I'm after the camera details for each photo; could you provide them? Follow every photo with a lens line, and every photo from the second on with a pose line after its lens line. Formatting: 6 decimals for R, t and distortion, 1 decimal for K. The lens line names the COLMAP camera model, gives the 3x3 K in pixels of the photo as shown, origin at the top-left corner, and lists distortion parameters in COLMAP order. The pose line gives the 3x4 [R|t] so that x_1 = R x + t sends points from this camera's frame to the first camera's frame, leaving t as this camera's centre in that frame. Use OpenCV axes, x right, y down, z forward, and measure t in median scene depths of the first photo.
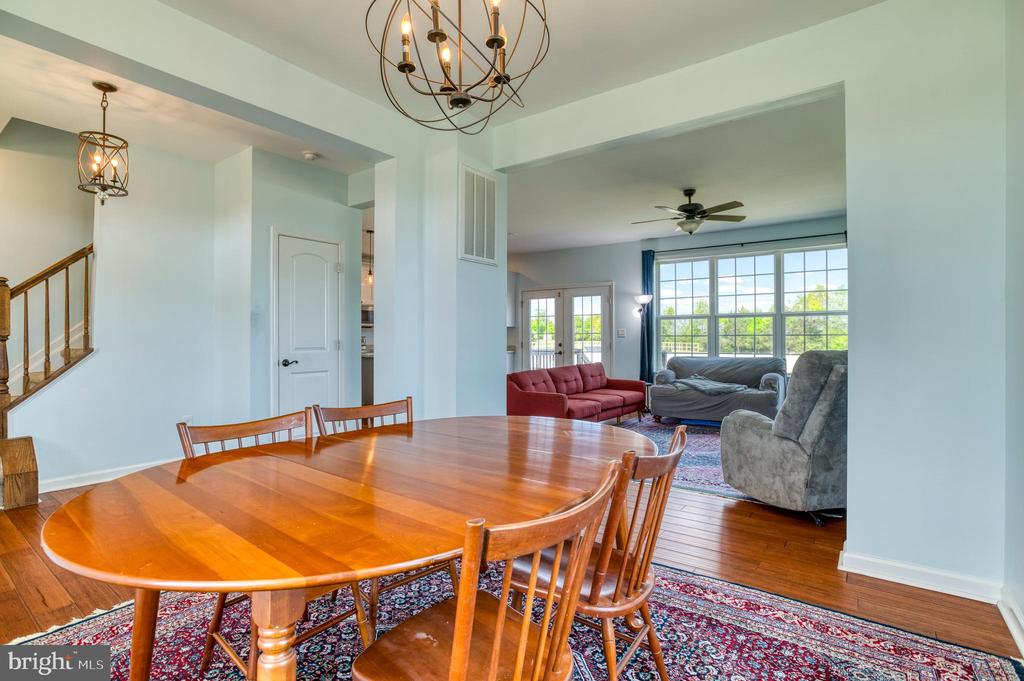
lens RADIAL K [[496.3, 0, 512.0], [0, 496.3, 340.5], [0, 0, 1]] dist [-0.055981, 0.025187]
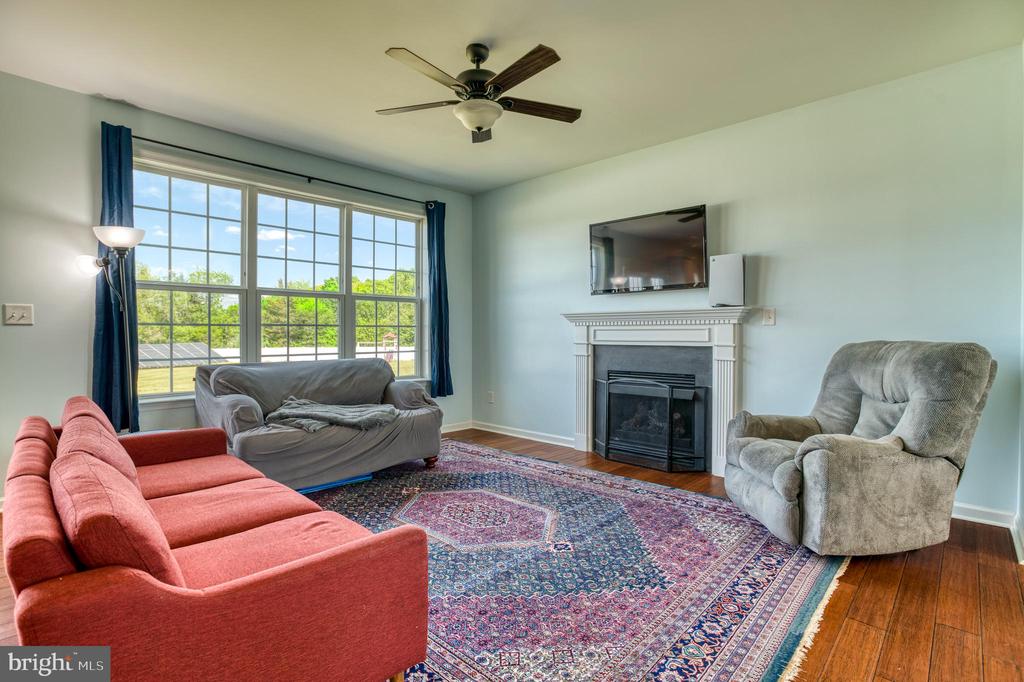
lens RADIAL K [[500.1, 0, 509.3], [0, 500.1, 339.0], [0, 0, 1]] dist [-0.075012, 0.045121]
pose [[0.121196, -0.010286, 0.992575, -0.116104], [0.002220, 0.999947, 0.010092, 0.001206], [-0.992626, 0.000980, 0.121213, 0.653307]]
